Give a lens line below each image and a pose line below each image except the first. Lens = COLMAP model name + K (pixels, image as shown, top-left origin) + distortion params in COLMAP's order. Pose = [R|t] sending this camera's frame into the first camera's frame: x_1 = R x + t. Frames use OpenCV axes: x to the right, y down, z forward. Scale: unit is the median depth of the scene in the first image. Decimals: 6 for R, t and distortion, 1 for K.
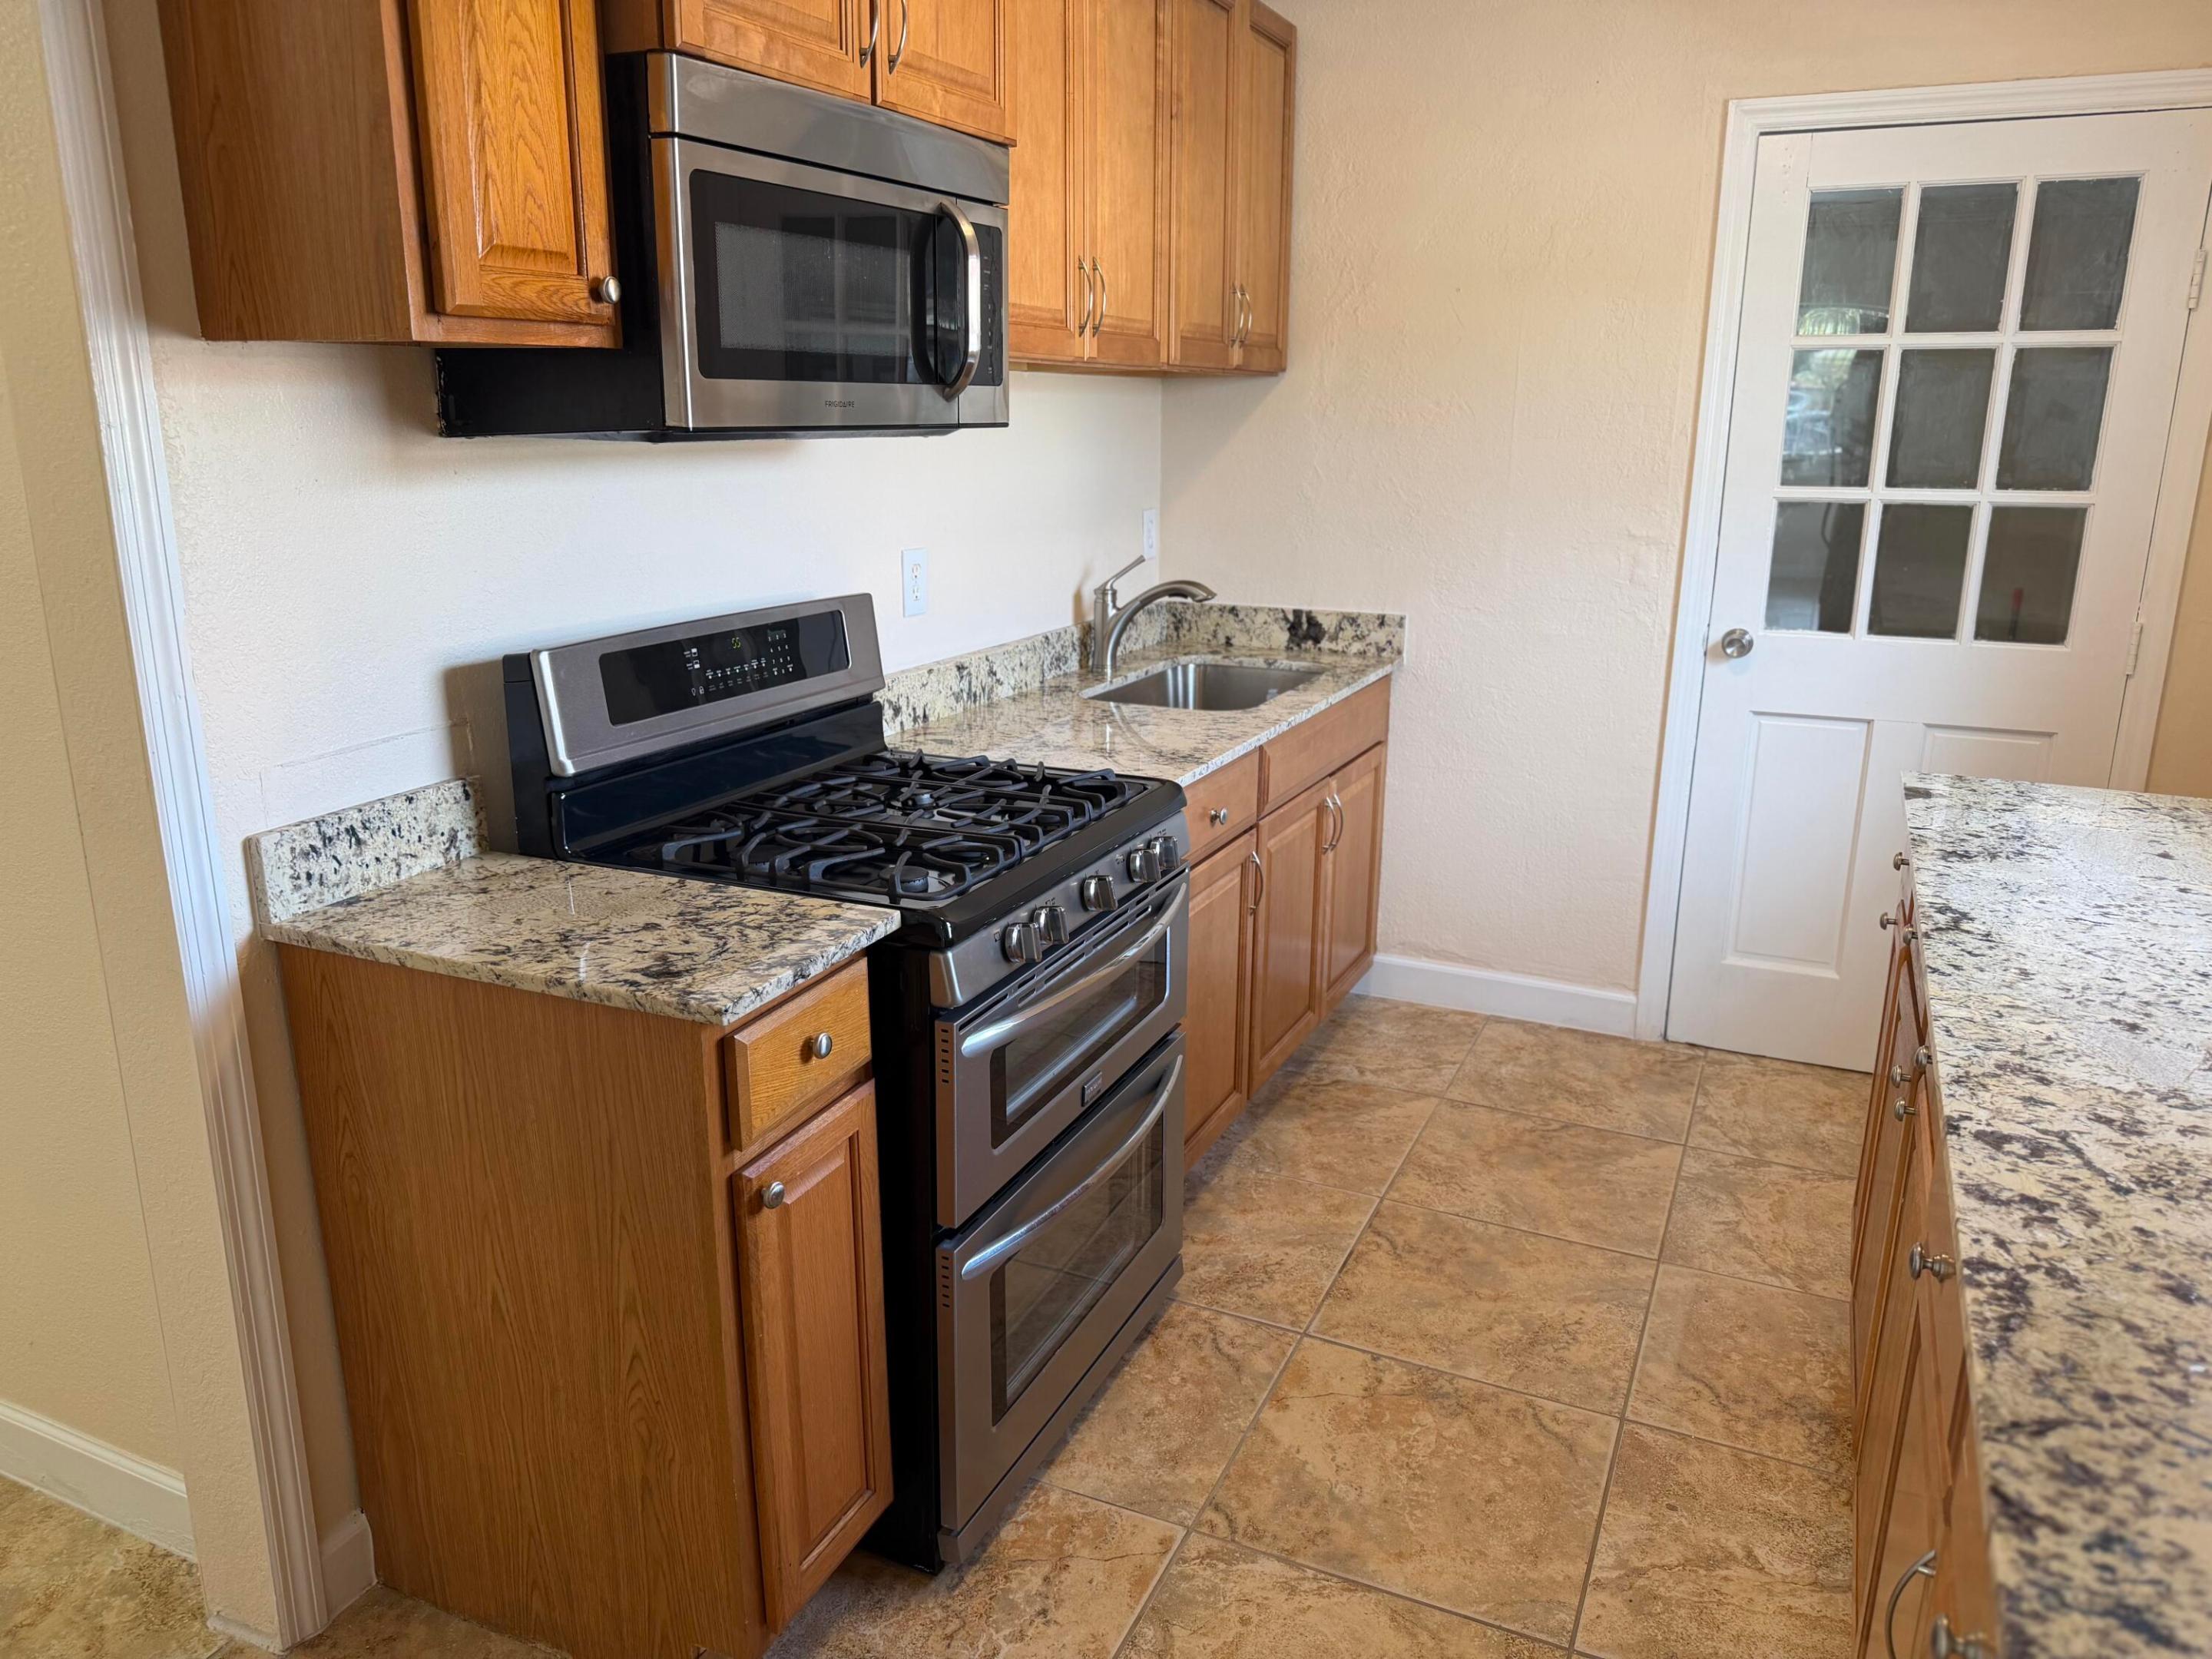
lens RADIAL K [[1556.1, 0, 1106.0], [0, 1556.1, 829.5], [0, 0, 1]] dist [0.026247, -0.042378]
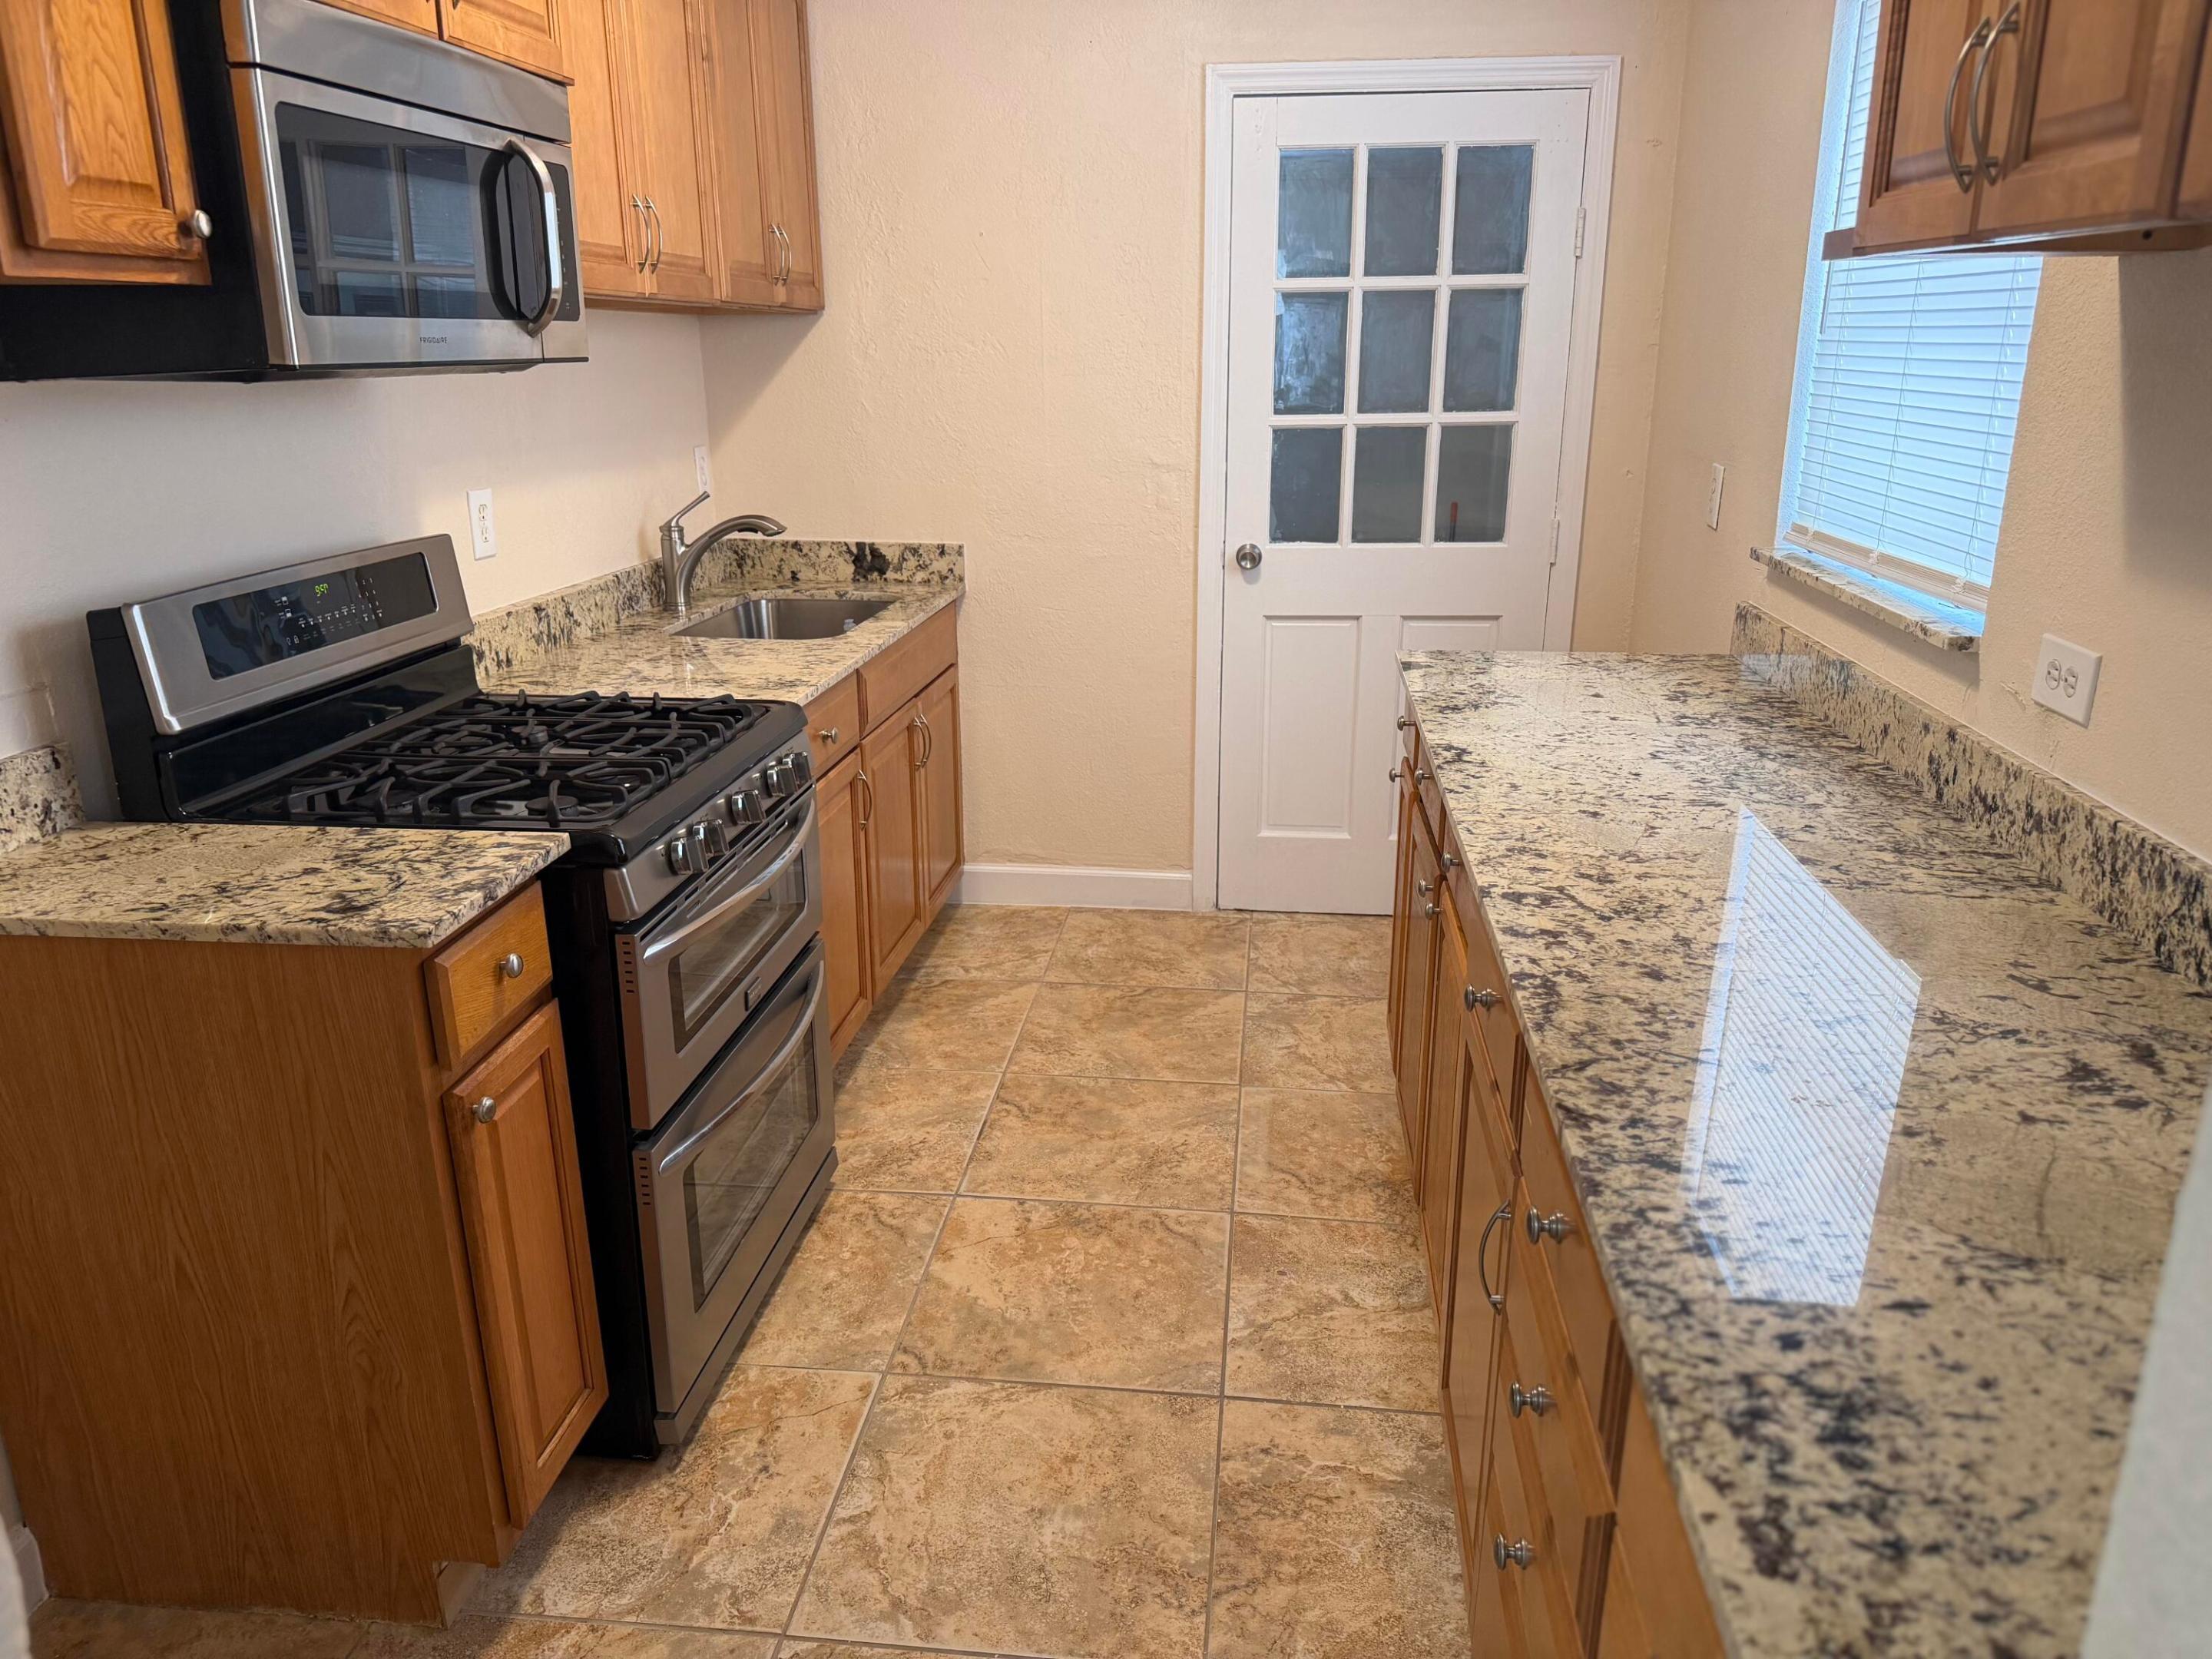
lens RADIAL K [[1529.0, 0, 1106.0], [0, 1529.0, 829.5], [0, 0, 1]] dist [0.070146, -0.085977]
pose [[0.950765, -0.101736, 0.292739, -0.083308], [0.091134, 0.994599, 0.049667, 0.028720], [-0.296211, -0.020543, 0.954901, -0.083415]]
